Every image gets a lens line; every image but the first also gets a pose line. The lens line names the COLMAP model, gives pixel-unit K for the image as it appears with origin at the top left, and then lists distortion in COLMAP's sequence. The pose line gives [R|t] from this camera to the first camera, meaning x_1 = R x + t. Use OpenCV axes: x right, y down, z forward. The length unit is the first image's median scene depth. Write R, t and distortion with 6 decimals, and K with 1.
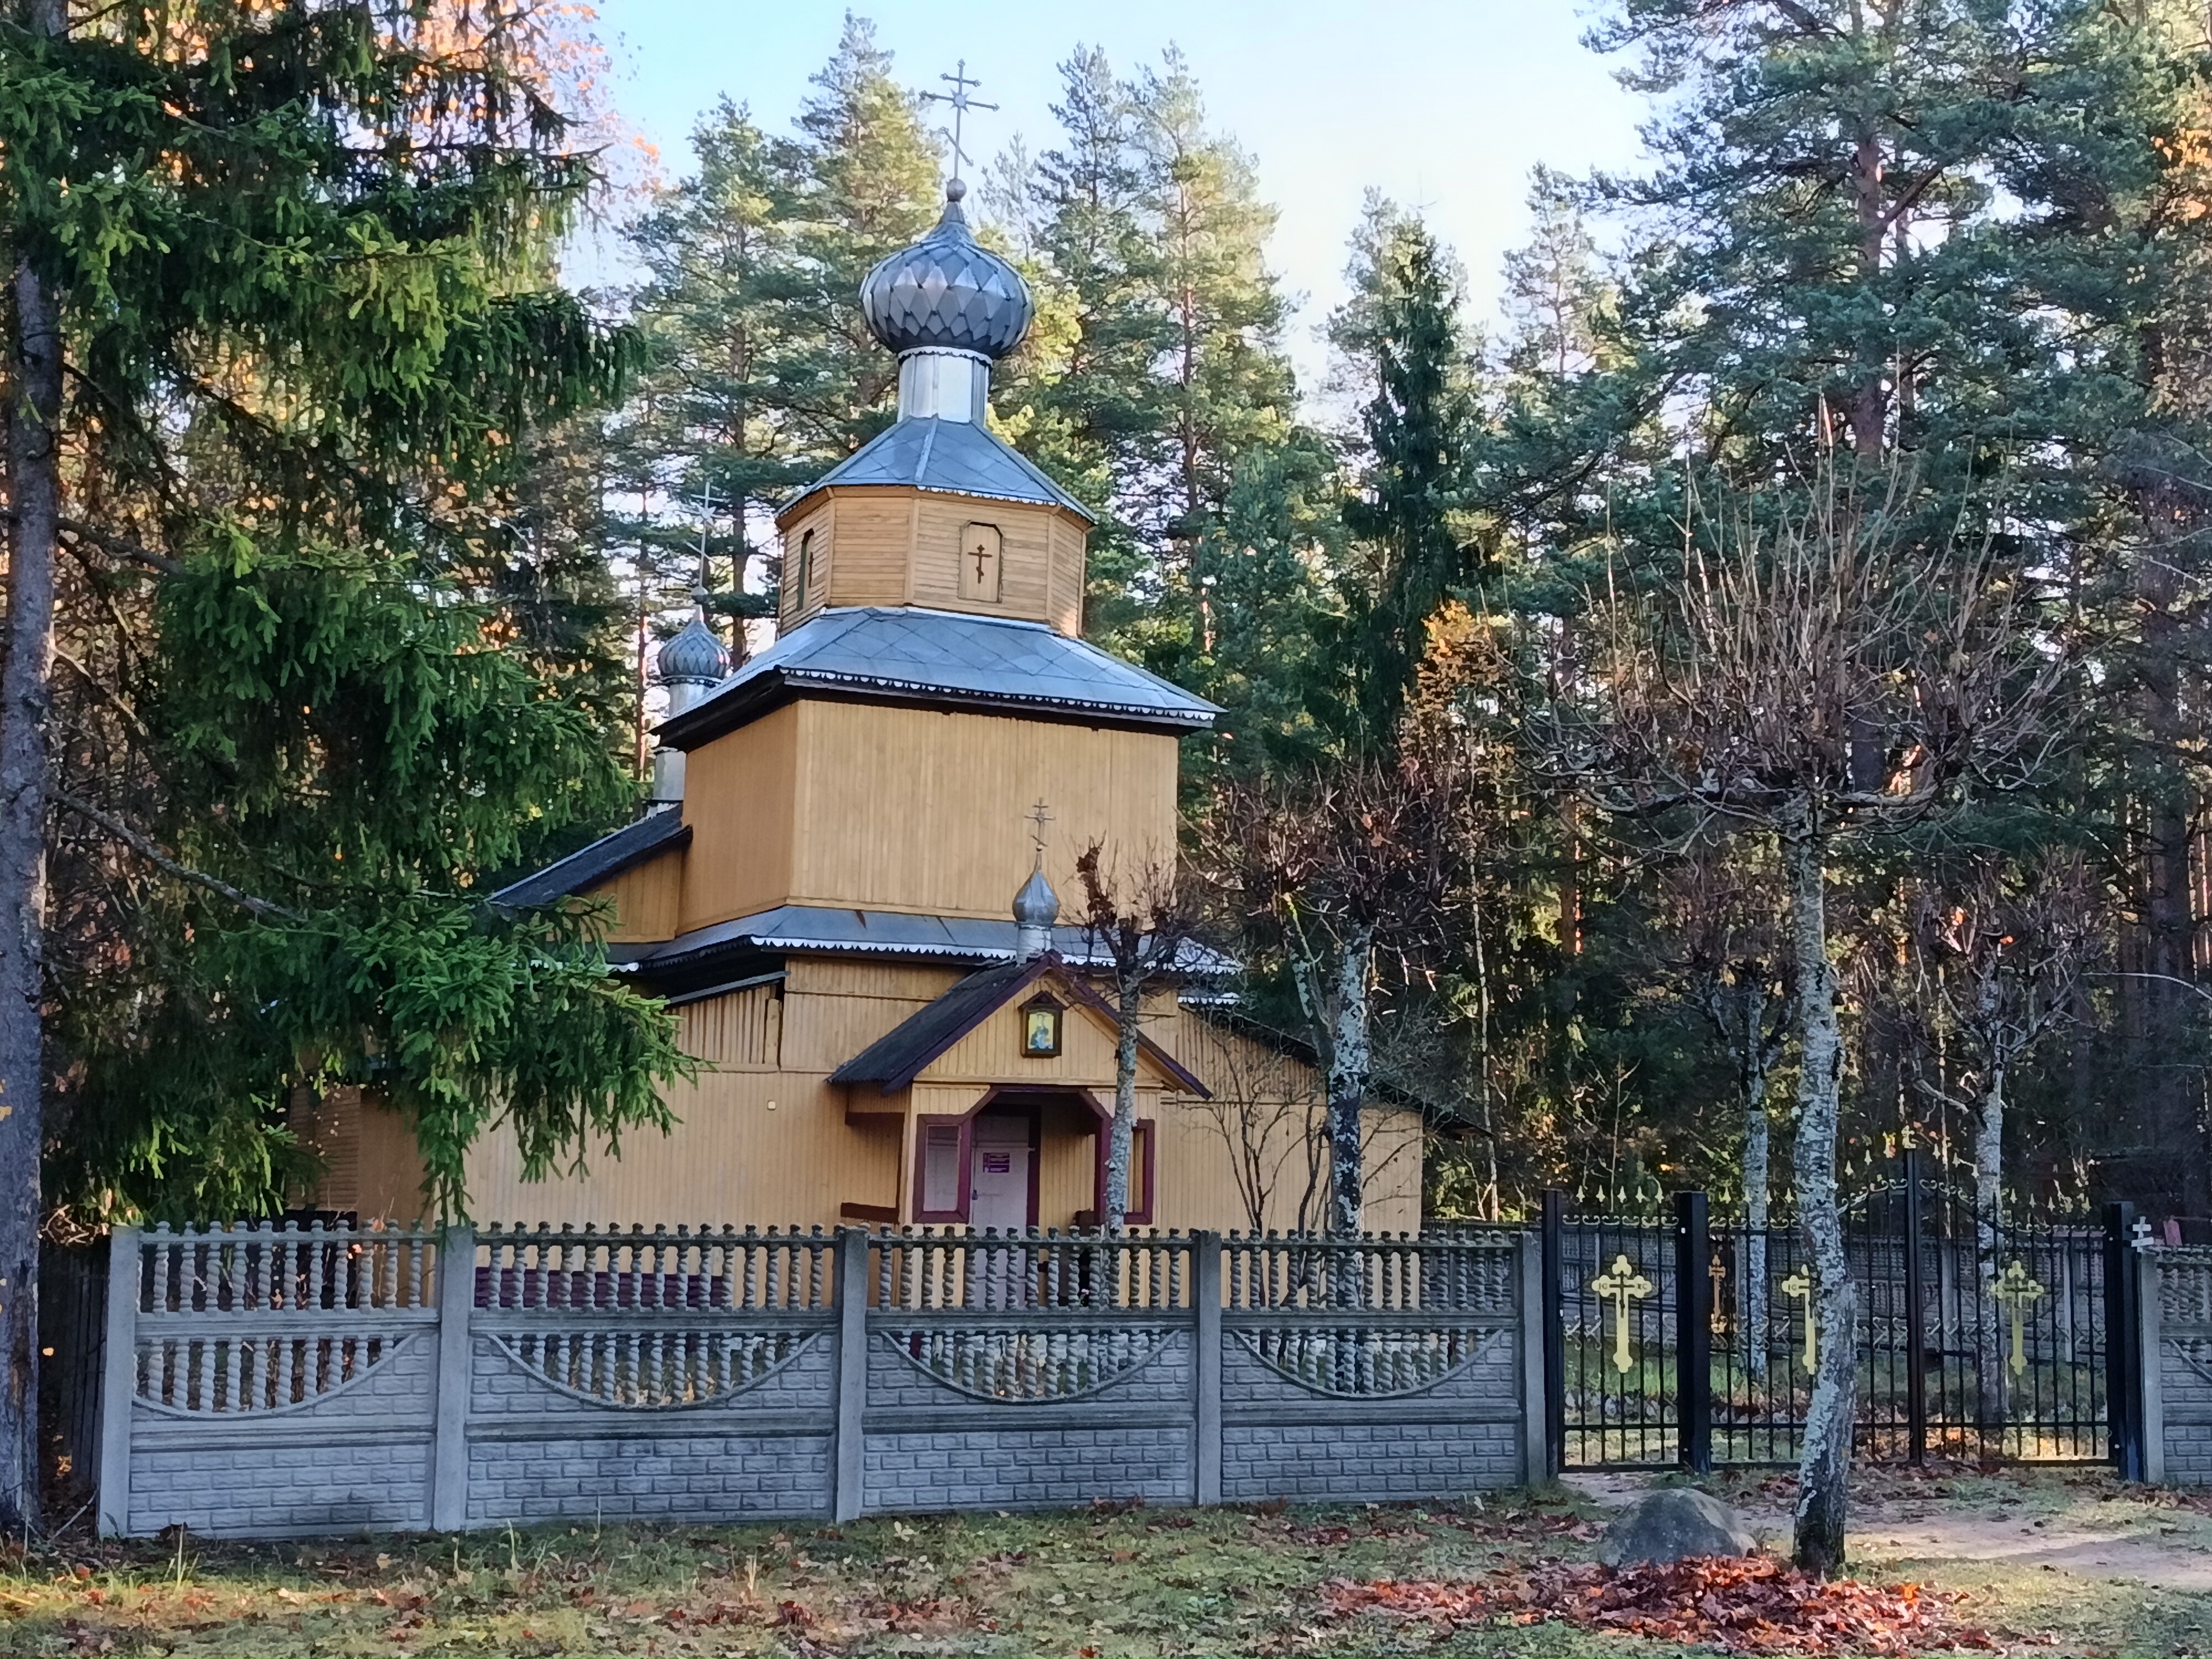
lens RADIAL K [[3160.7, 0, 1094.7], [0, 3160.7, 828.2], [0, 0, 1]] dist [0.054510, 0.000000]
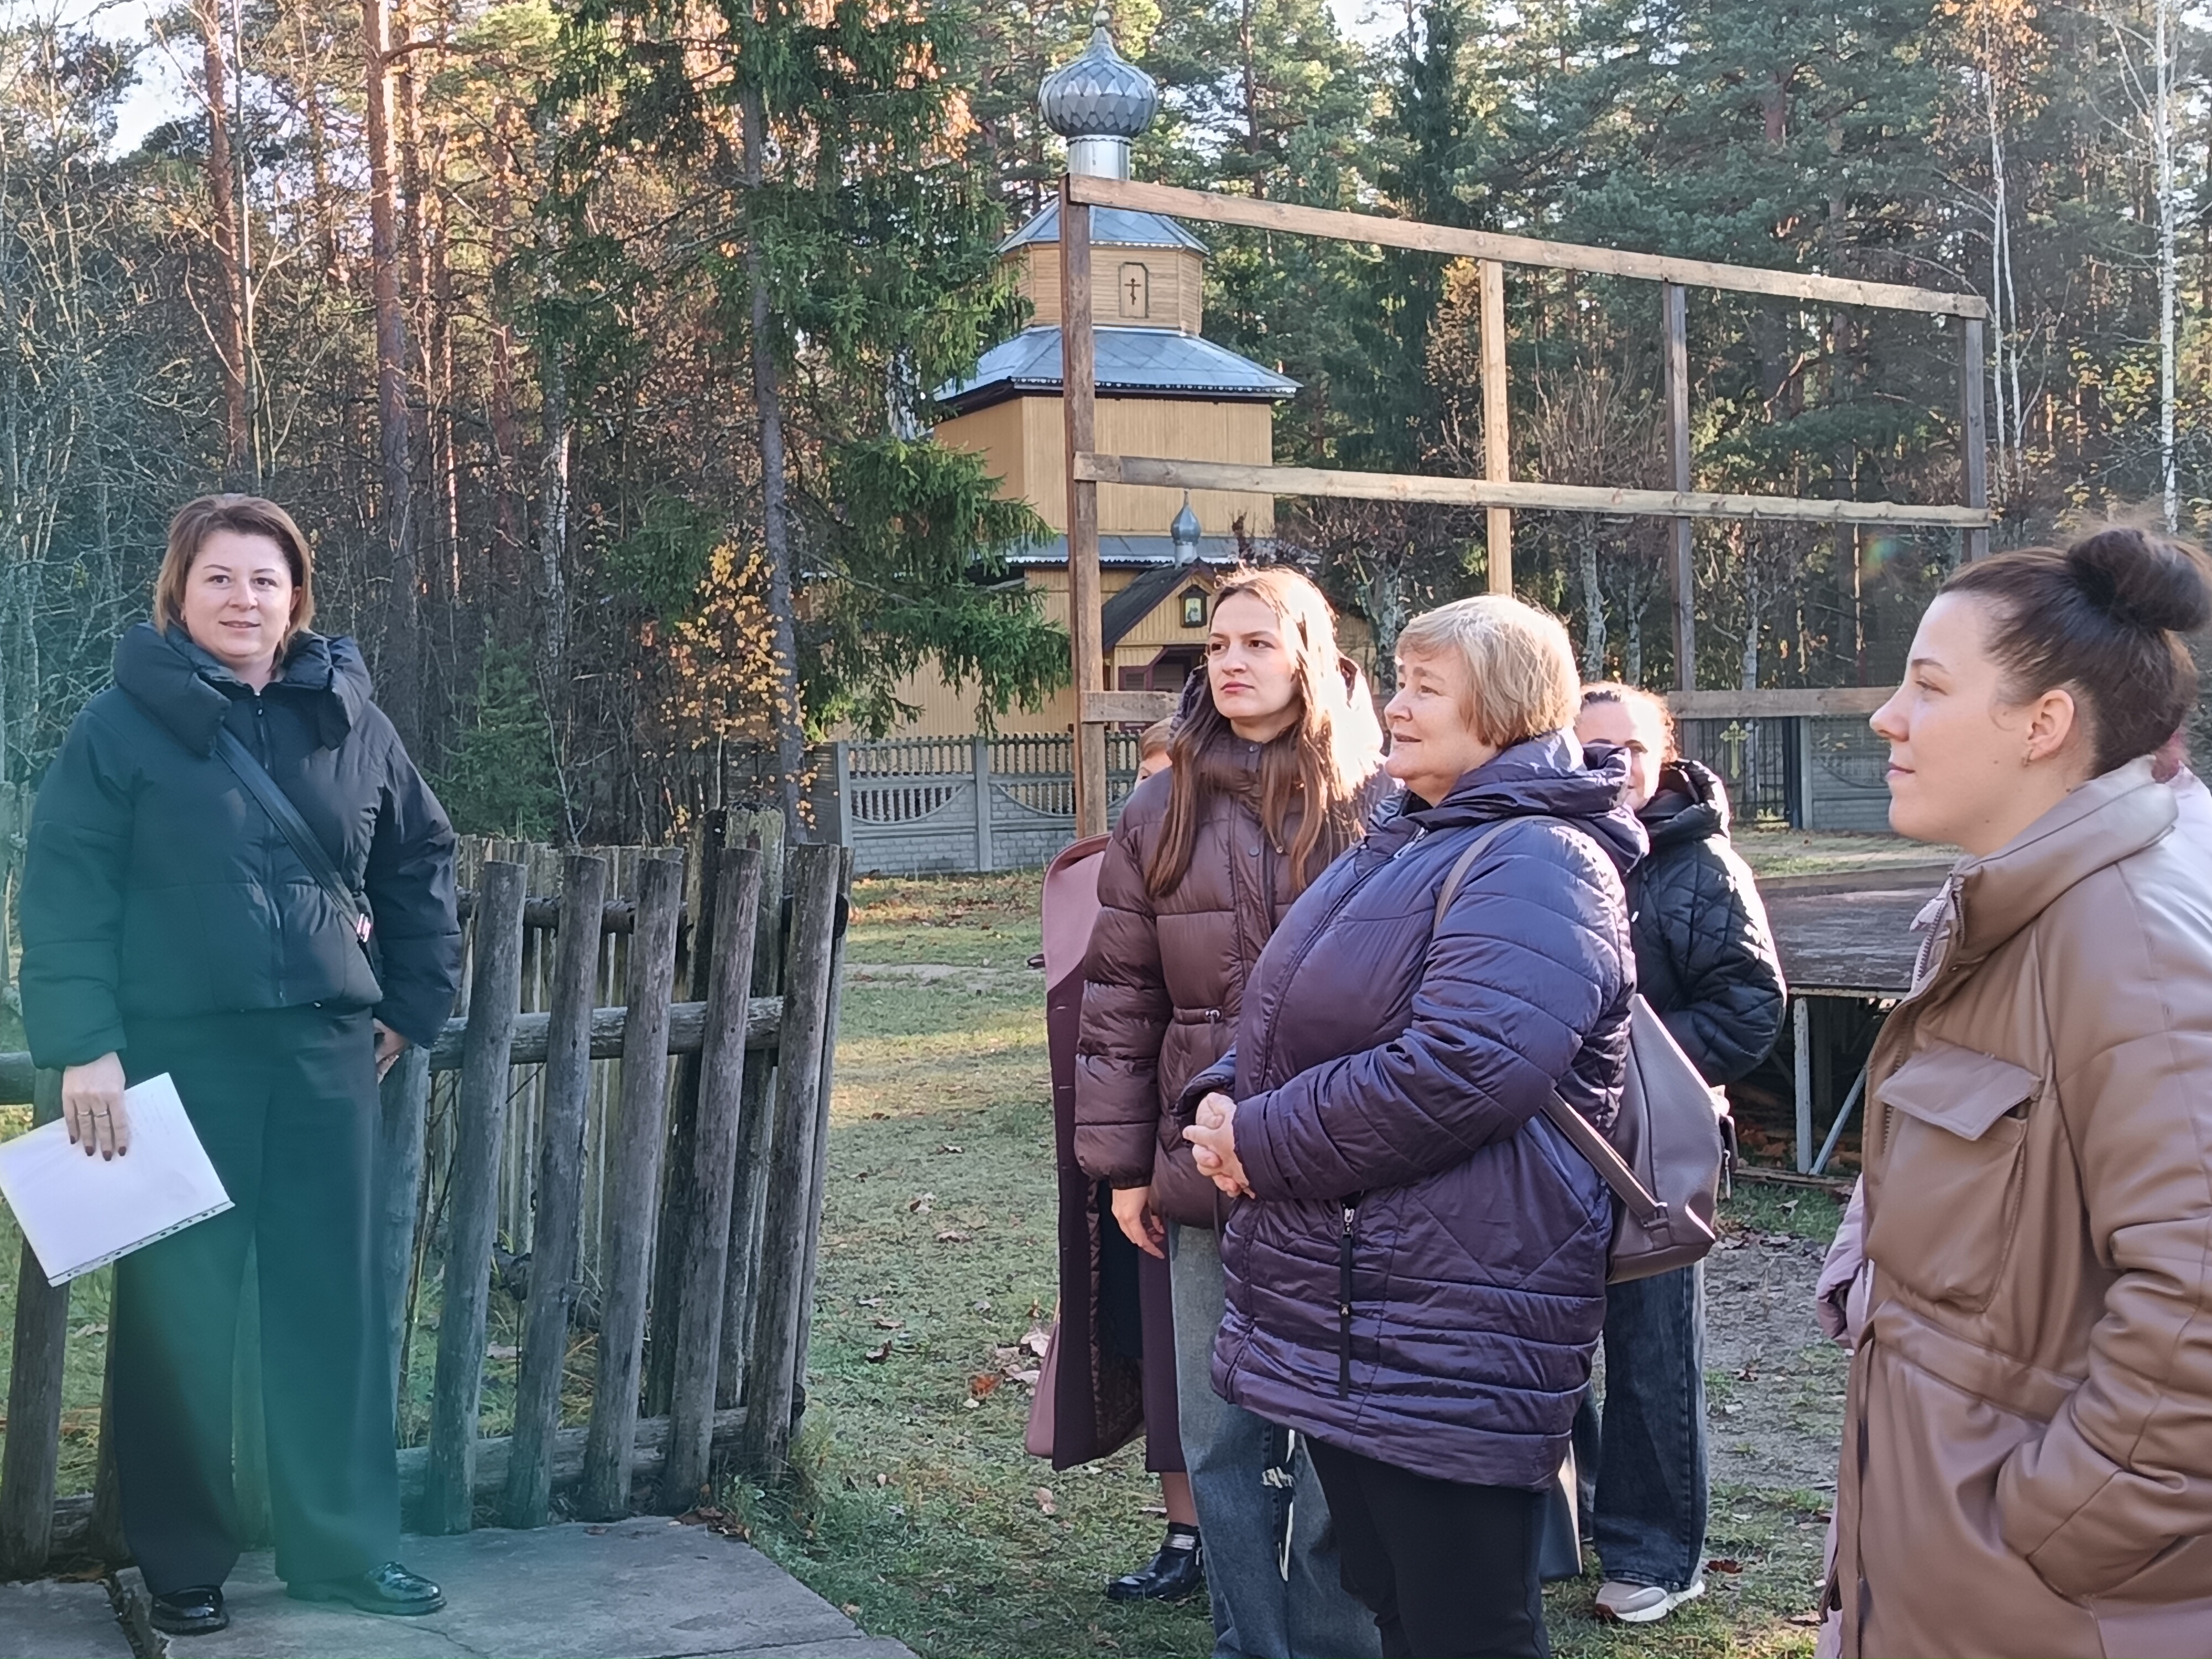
lens RADIAL K [[3160.7, 0, 1106.7], [0, 3160.7, 837.9], [0, 0, 1]] dist [0.054510, 0.000000]
pose [[0.999151, -0.038358, -0.015029, -0.038695], [0.040209, 0.987412, 0.152976, -0.062506], [0.008972, -0.153451, 0.988116, -0.536271]]
